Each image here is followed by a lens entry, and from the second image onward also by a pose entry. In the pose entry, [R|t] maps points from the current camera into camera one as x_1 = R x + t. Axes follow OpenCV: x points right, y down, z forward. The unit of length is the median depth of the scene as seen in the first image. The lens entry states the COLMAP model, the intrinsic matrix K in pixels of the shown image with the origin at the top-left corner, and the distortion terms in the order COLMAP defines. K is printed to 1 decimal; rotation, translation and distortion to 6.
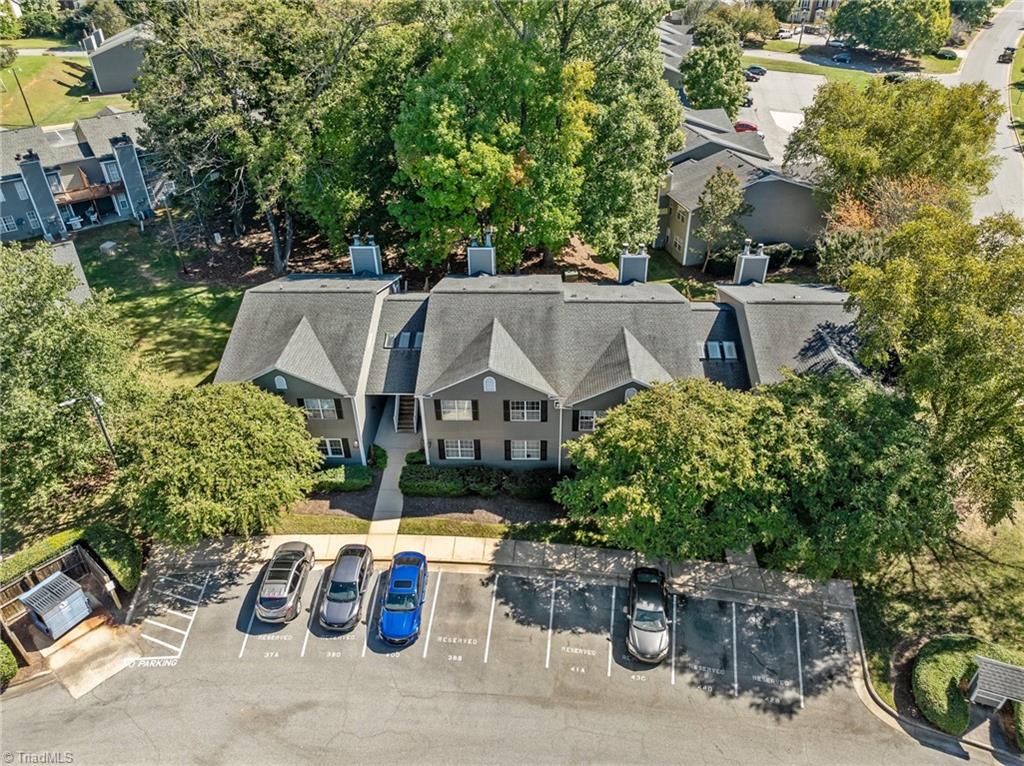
lens RADIAL K [[721.3, 0, 514.8], [0, 721.3, 383.0], [0, 0, 1]] dist [-0.029208, 0.024151]
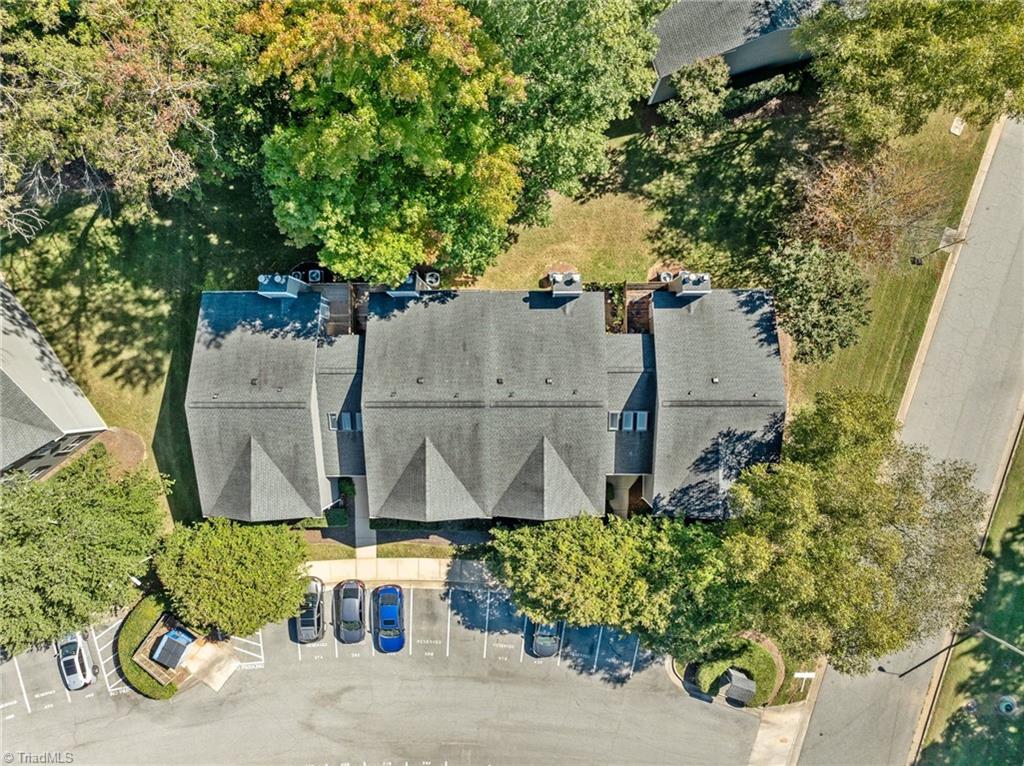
lens RADIAL K [[721.3, 0, 511.0], [0, 721.3, 384.4], [0, 0, 1]] dist [-0.029208, 0.024151]
pose [[0.999031, -0.042077, -0.012891, 0.143555], [0.034602, 0.570036, 0.820891, -1.245242], [-0.027192, -0.820542, 0.570940, 0.526581]]
